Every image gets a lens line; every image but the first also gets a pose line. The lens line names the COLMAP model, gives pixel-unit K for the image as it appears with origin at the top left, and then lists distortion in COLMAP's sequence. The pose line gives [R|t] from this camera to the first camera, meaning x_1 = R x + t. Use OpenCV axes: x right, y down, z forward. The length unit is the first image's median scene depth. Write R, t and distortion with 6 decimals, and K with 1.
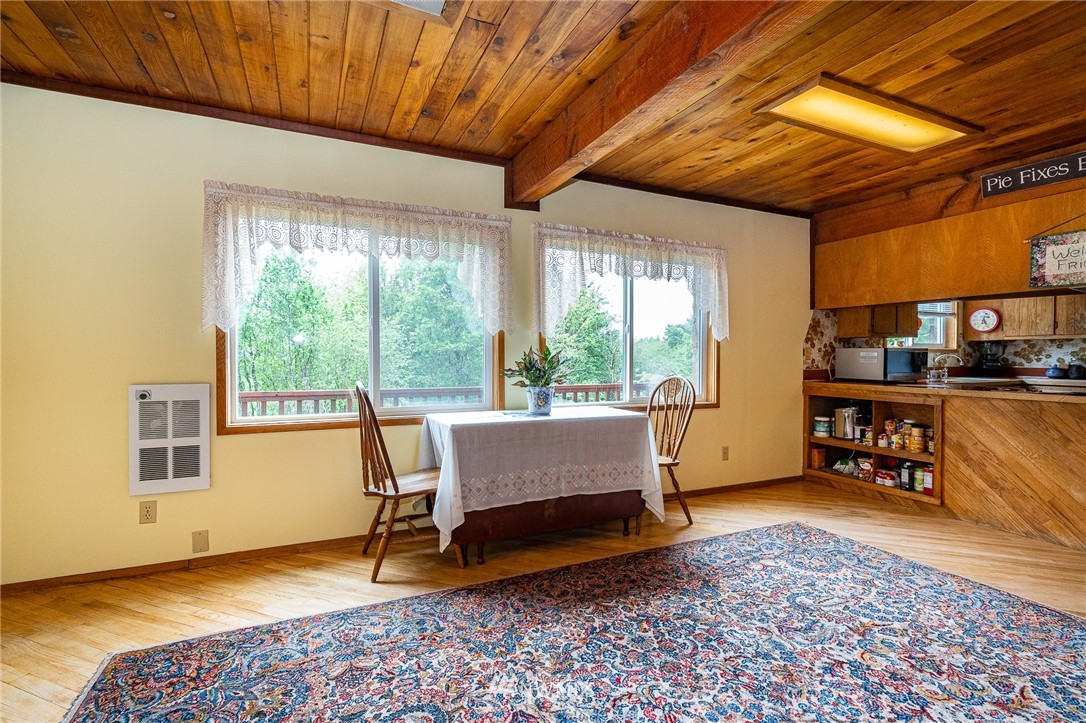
lens RADIAL K [[500.3, 0, 539.1], [0, 500.3, 361.9], [0, 0, 1]] dist [-0.000574, 0.001752]
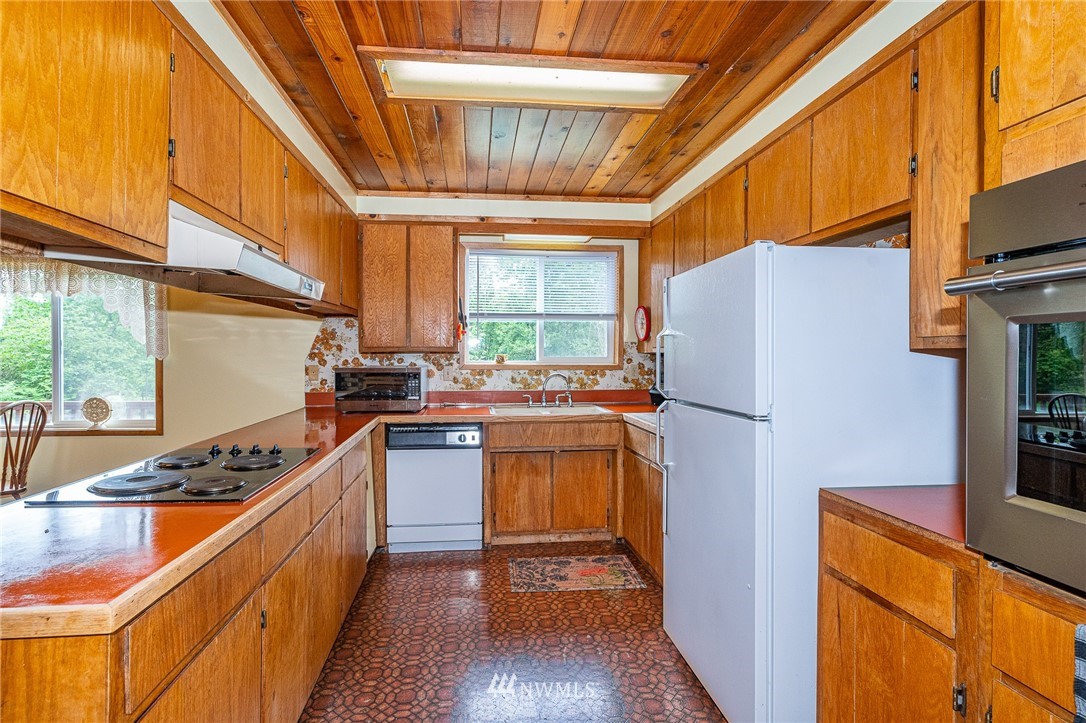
lens RADIAL K [[500.3, 0, 521.0], [0, 500.3, 357.4], [0, 0, 1]] dist [-0.000574, 0.001752]
pose [[0.941295, 0.000623, -0.337584, 1.488659], [-0.003253, 0.999969, -0.007224, -0.048209], [0.337569, 0.007898, 0.941268, 0.443508]]
